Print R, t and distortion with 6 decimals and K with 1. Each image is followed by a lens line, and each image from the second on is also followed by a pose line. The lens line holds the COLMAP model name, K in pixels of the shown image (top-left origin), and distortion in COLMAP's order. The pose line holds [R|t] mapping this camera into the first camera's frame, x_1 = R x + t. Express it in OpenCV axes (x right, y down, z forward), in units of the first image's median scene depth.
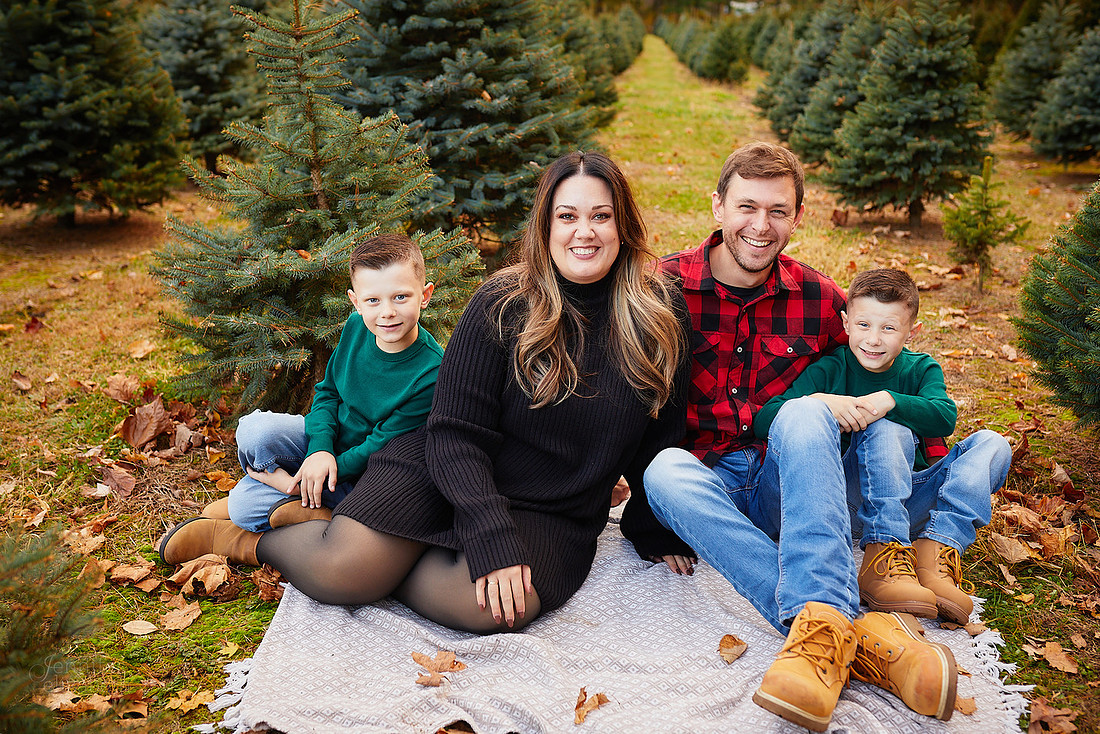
lens RADIAL K [[1199.6, 0, 508.3], [0, 1199.6, 366.5], [0, 0, 1]] dist [-0.027477, 0.004379]
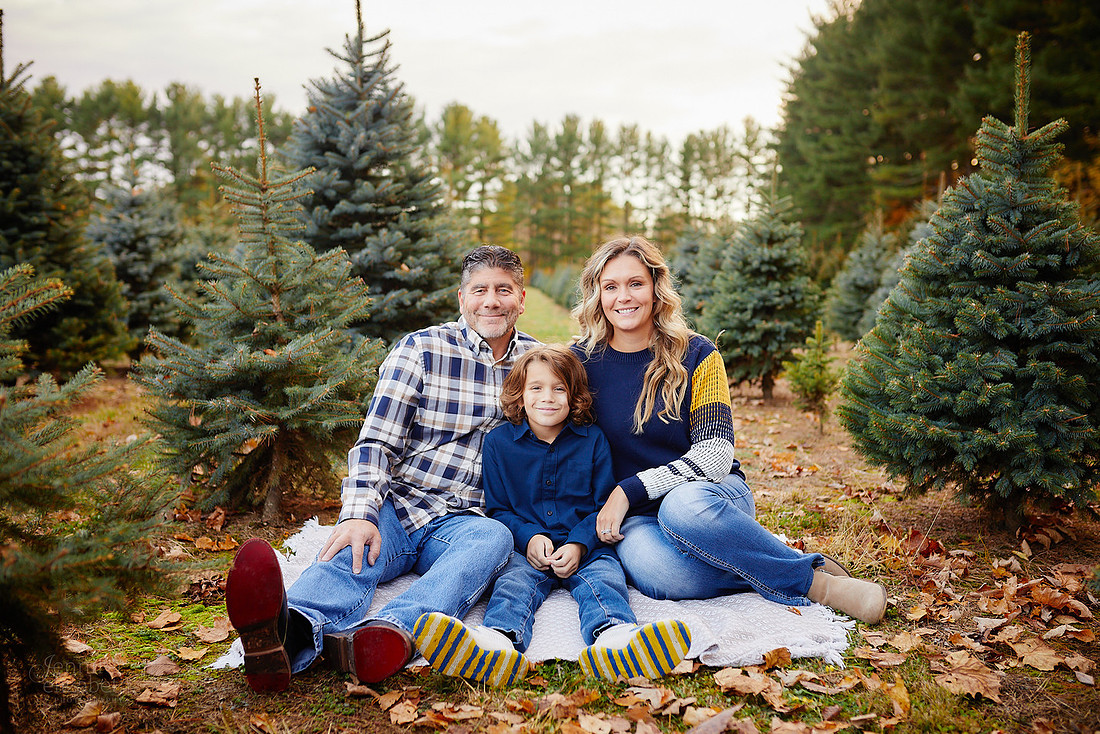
lens RADIAL K [[1175.0, 0, 550.0], [0, 1175.0, 367.0], [0, 0, 1]] dist [-0.050303, 0.034796]
pose [[0.991087, -0.003350, 0.133176, -0.025257], [0.030490, 0.978852, -0.202285, 0.090282], [-0.129682, 0.204543, 0.970229, -0.099967]]
